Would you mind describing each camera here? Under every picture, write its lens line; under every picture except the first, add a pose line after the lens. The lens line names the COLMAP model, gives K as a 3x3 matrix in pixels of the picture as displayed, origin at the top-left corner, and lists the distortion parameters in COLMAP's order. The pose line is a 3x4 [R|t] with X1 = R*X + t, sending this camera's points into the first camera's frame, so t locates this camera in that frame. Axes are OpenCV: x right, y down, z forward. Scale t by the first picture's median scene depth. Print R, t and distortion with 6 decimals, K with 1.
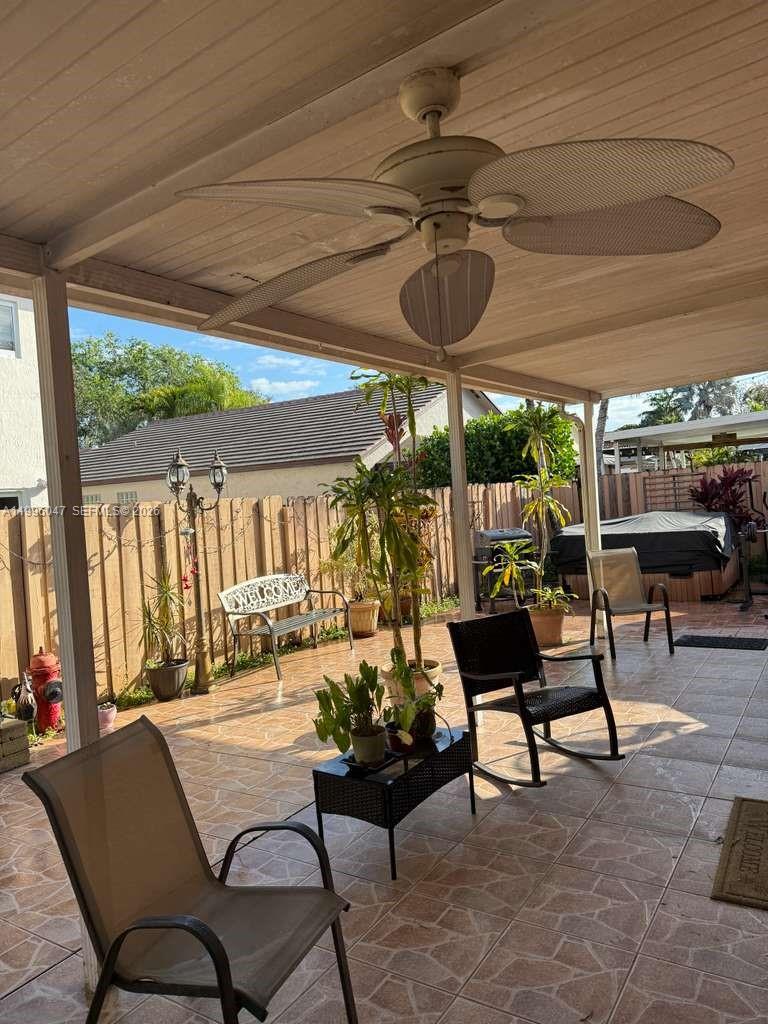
lens RADIAL K [[705.8, 0, 384.0], [0, 705.8, 512.0], [0, 0, 1]] dist [0.125275, -0.208679]
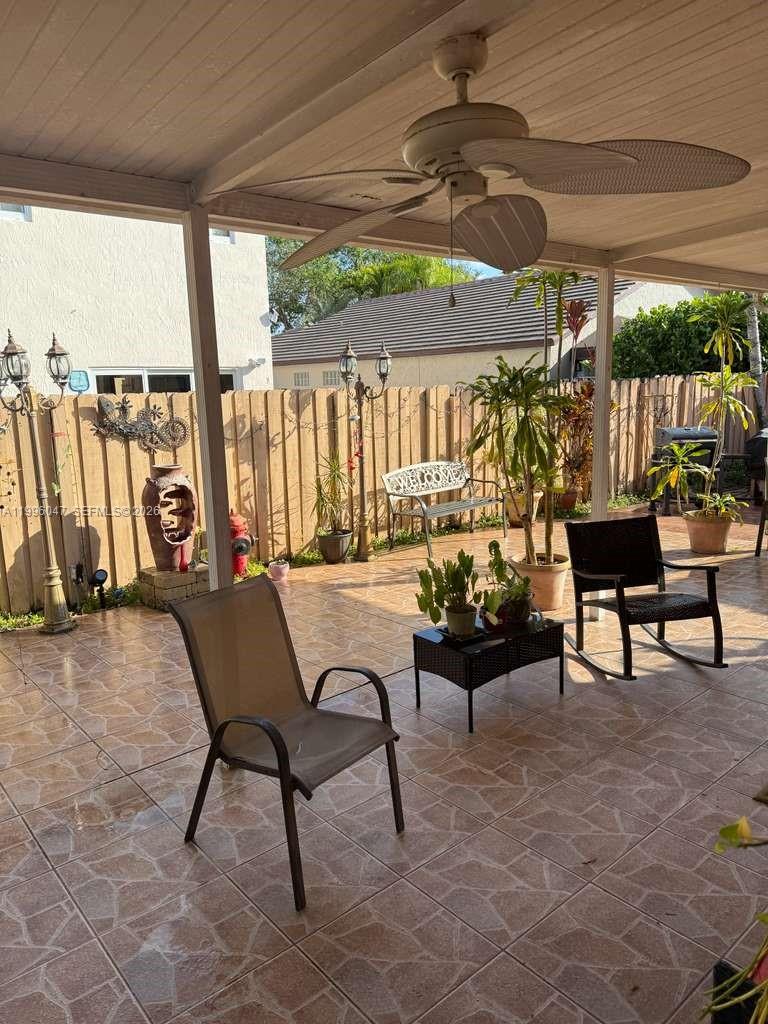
lens RADIAL K [[705.8, 0, 384.0], [0, 705.8, 512.0], [0, 0, 1]] dist [0.125275, -0.208679]
pose [[0.957317, 0.088015, -0.275313, 0.094887], [-0.040800, 0.984121, 0.172745, -0.023417], [0.286145, -0.154139, 0.945707, -0.054470]]
